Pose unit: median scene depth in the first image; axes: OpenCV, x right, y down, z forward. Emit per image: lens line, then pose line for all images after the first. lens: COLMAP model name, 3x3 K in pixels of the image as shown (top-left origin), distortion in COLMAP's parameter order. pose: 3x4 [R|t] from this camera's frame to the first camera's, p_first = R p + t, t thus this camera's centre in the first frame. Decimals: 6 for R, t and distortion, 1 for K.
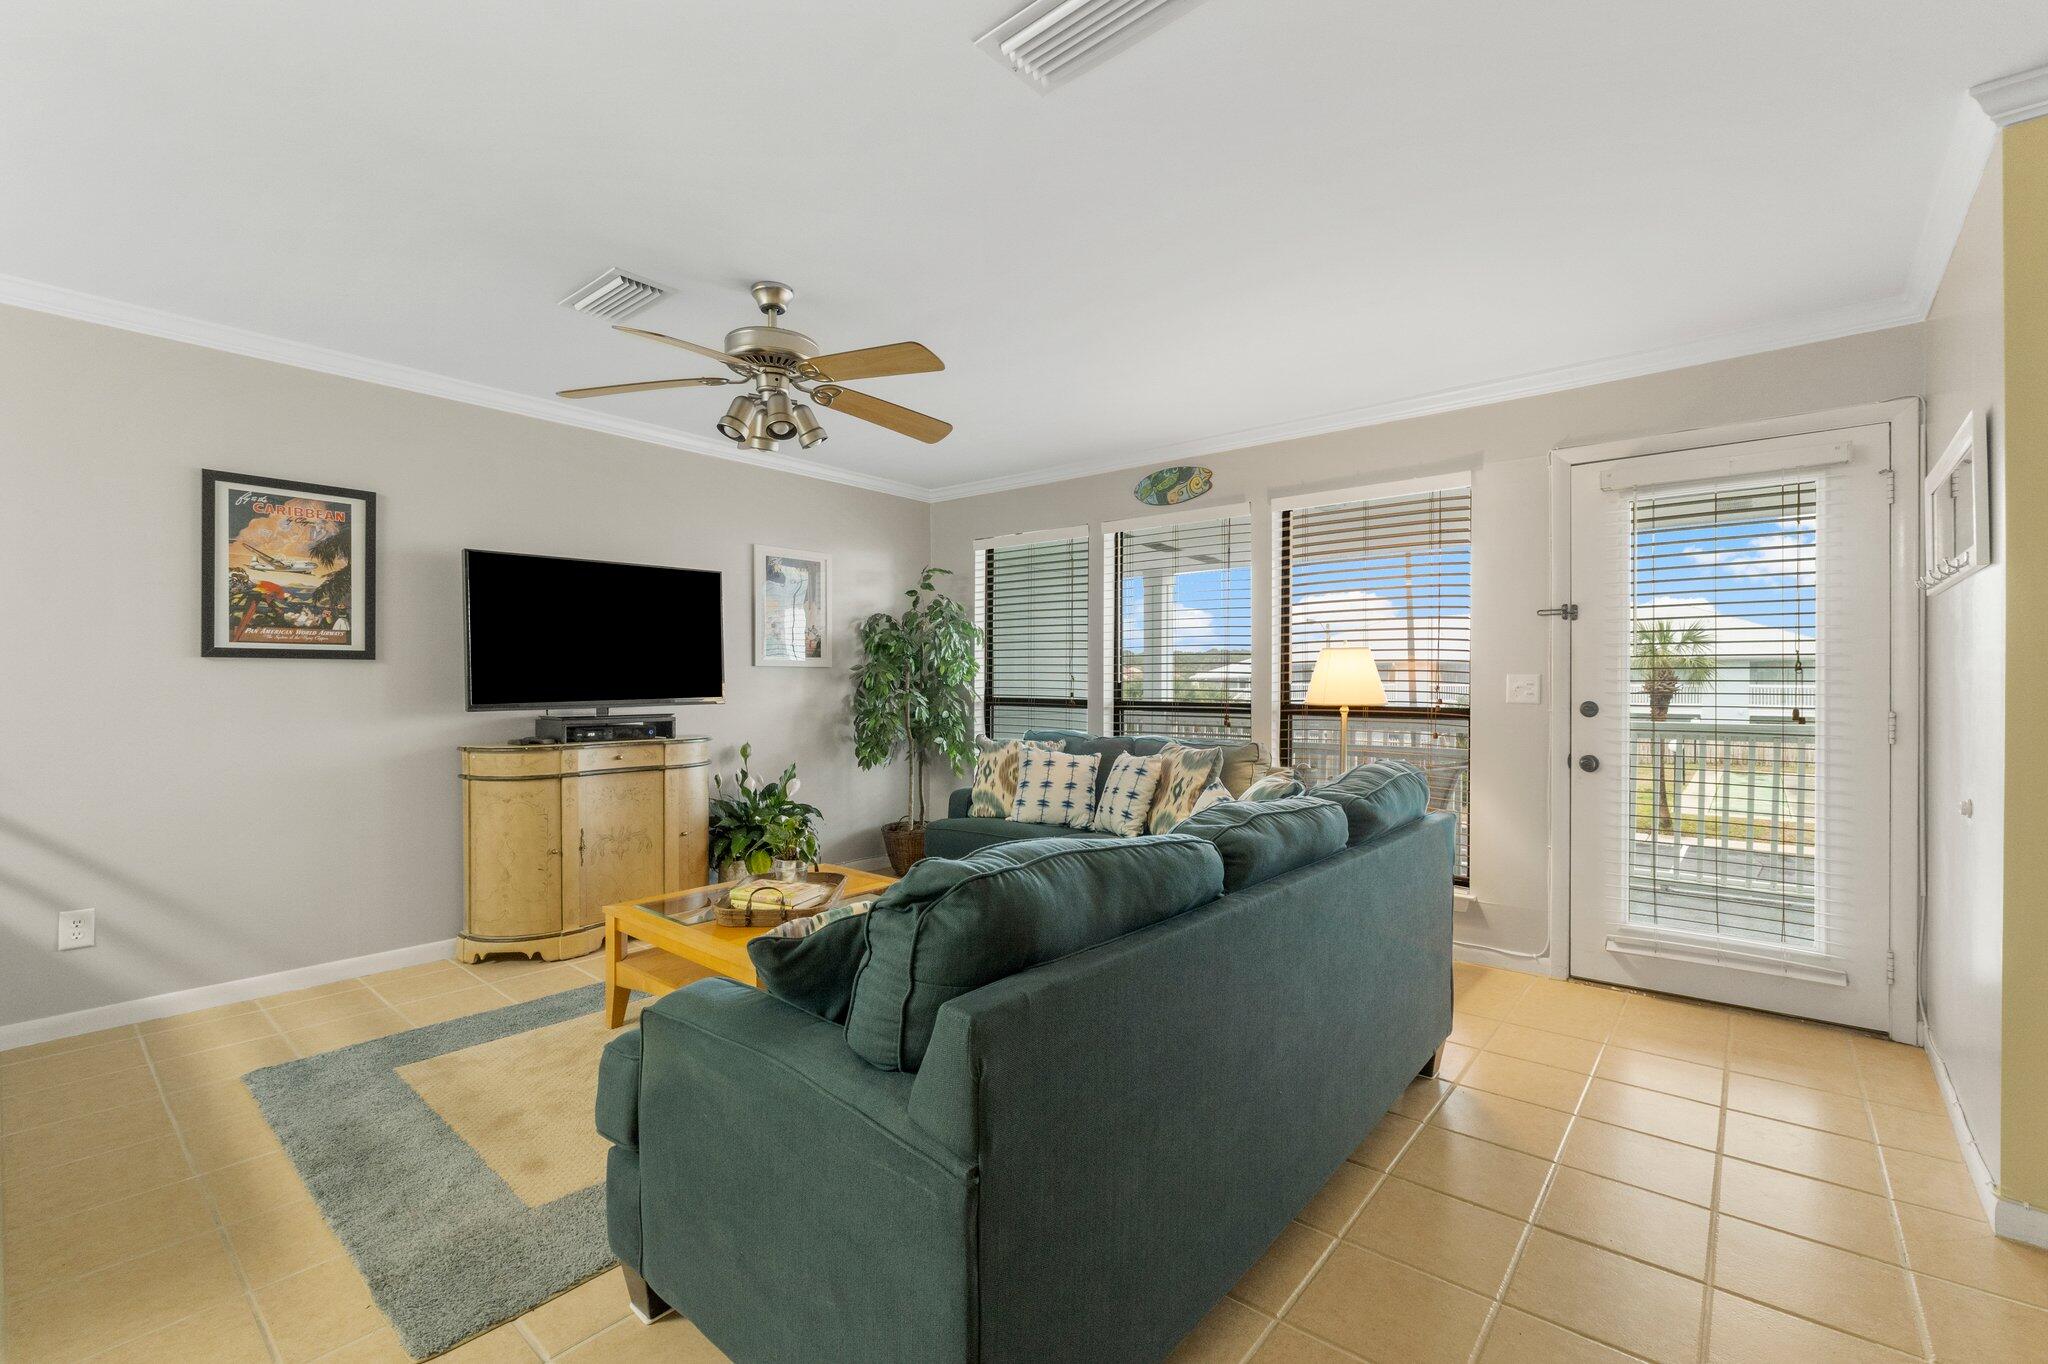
lens RADIAL K [[883.5, 0, 1028.7], [0, 883.5, 681.0], [0, 0, 1]] dist [-0.004827, -0.000132]
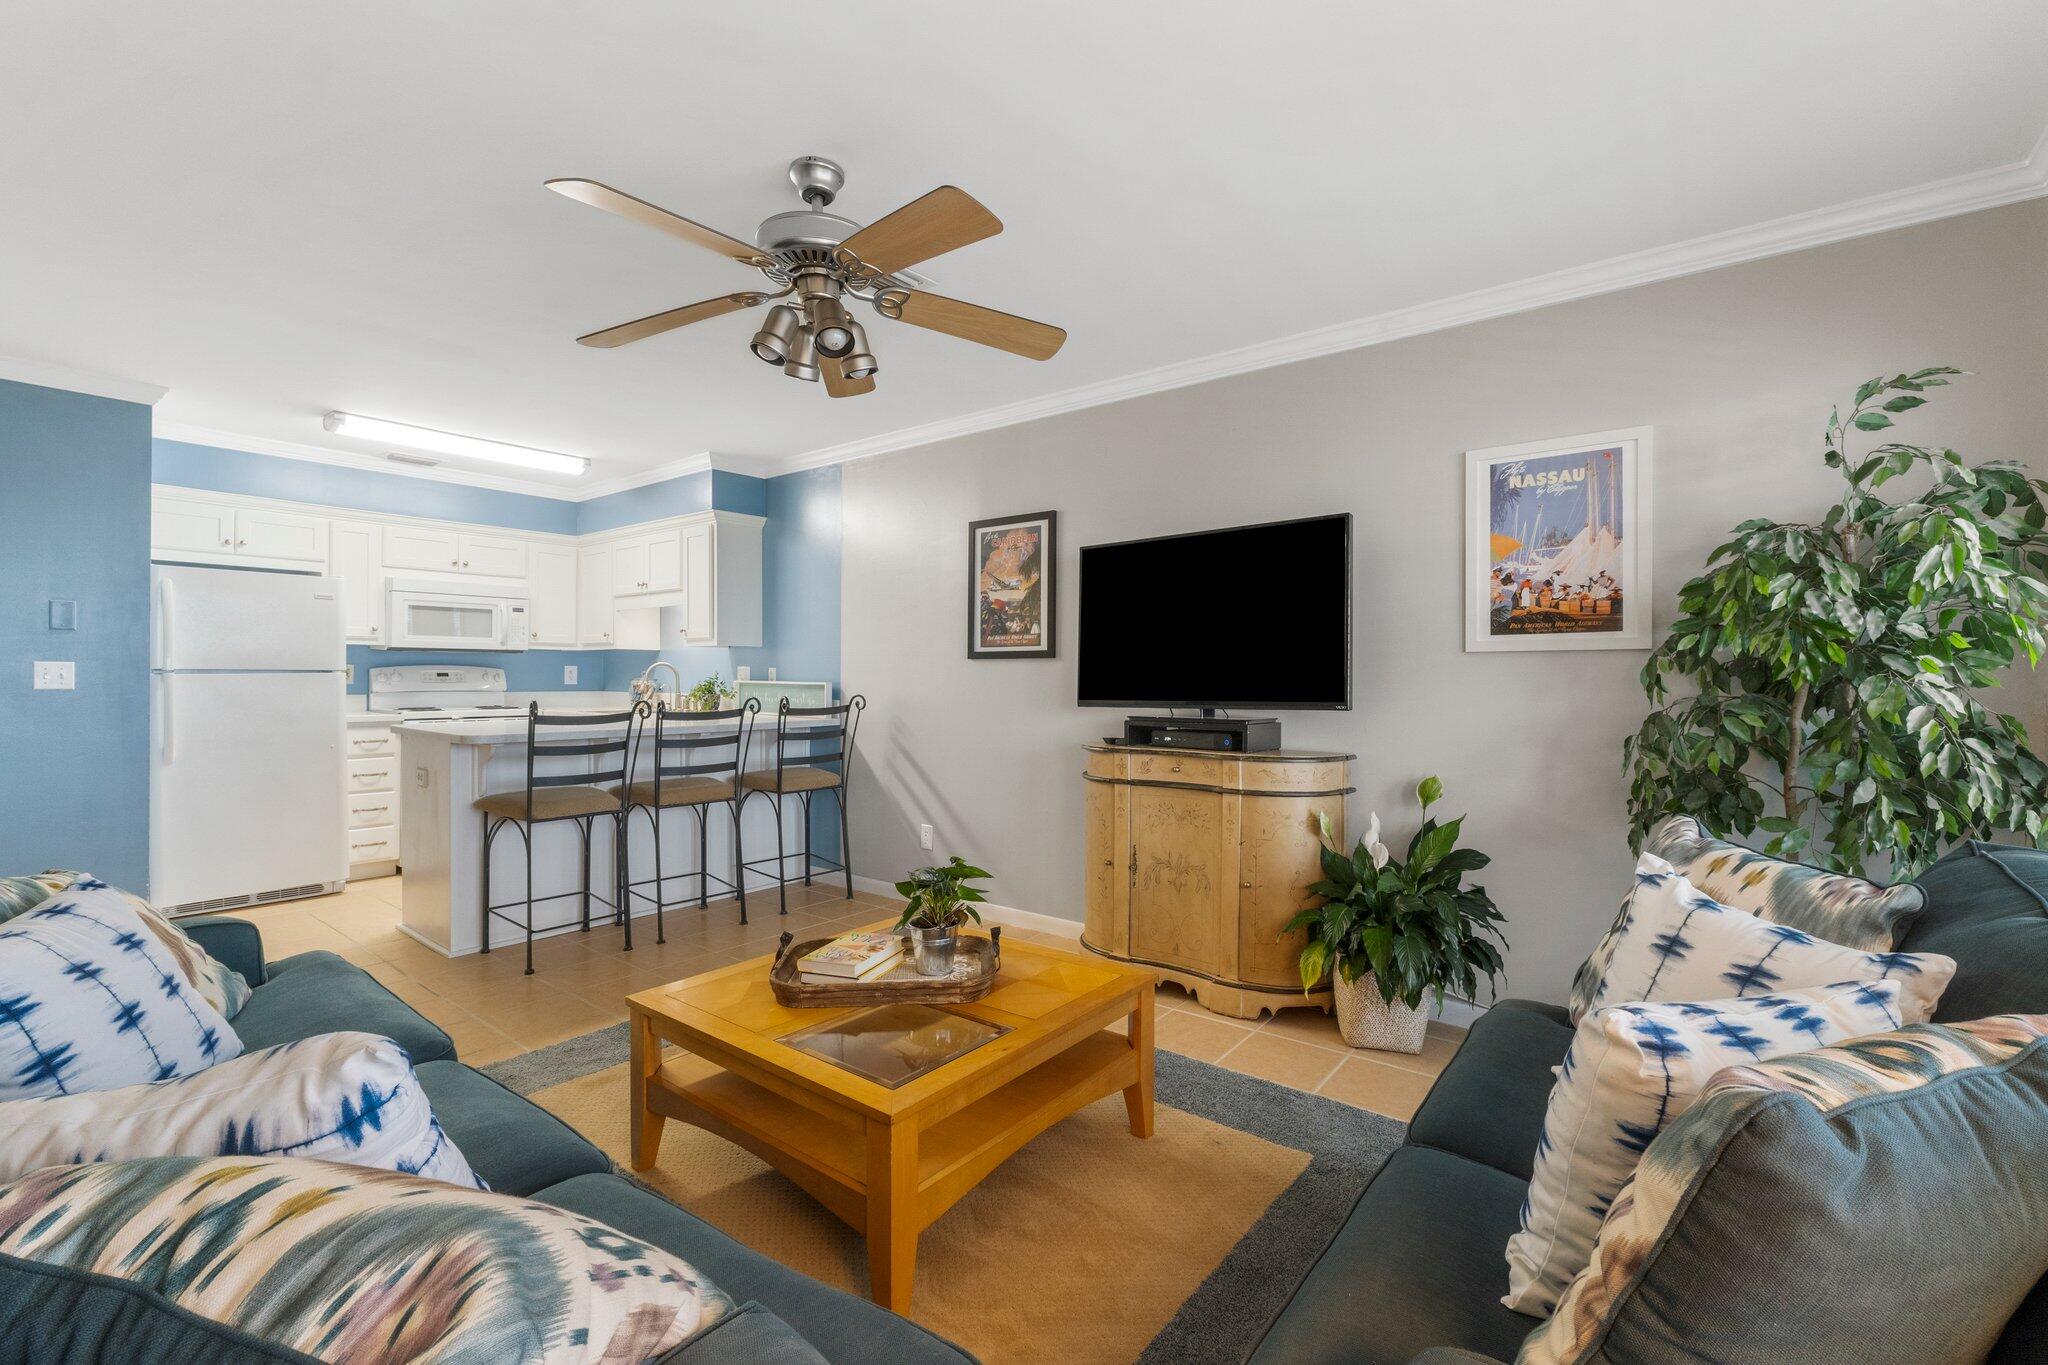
lens RADIAL K [[883.5, 0, 1028.7], [0, 883.5, 681.5], [0, 0, 1]] dist [-0.004827, -0.000132]
pose [[0.027241, 0.003625, -0.999622, 0.363862], [-0.003046, 0.999989, 0.003543, 0.002238], [0.999624, 0.002948, 0.027251, 0.863305]]
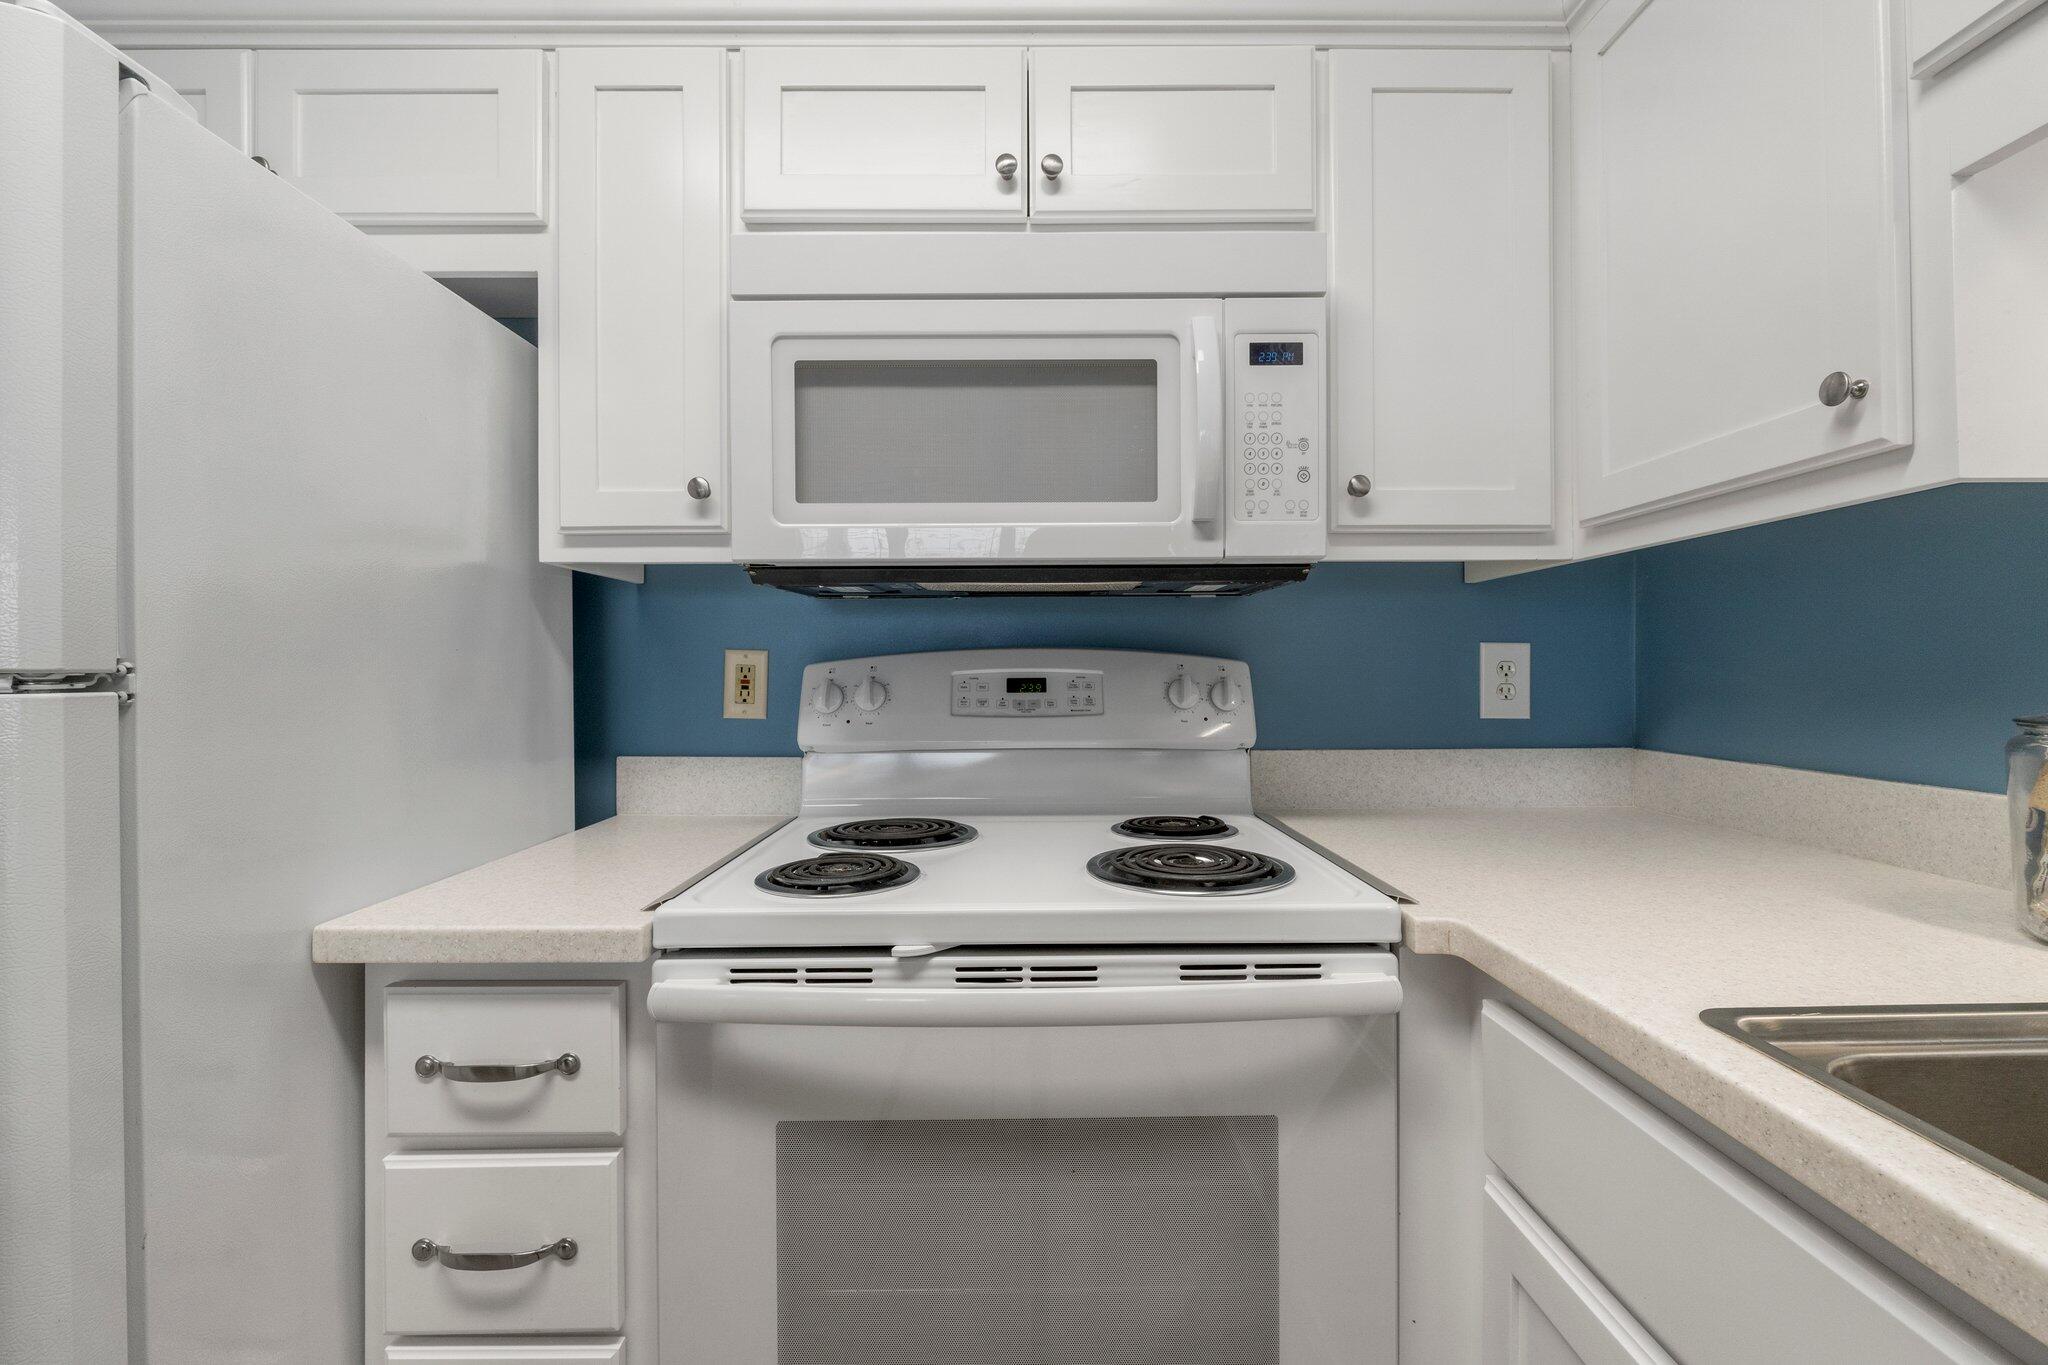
lens RADIAL K [[875.0, 0, 1030.6], [0, 875.0, 674.6], [0, 0, 1]] dist [-0.000987, 0.000129]
pose [[-0.759213, 0.003705, -0.650832, -0.903363], [0.005052, 0.999987, -0.000201, -0.005460], [0.650822, -0.003440, -0.759222, 0.205712]]
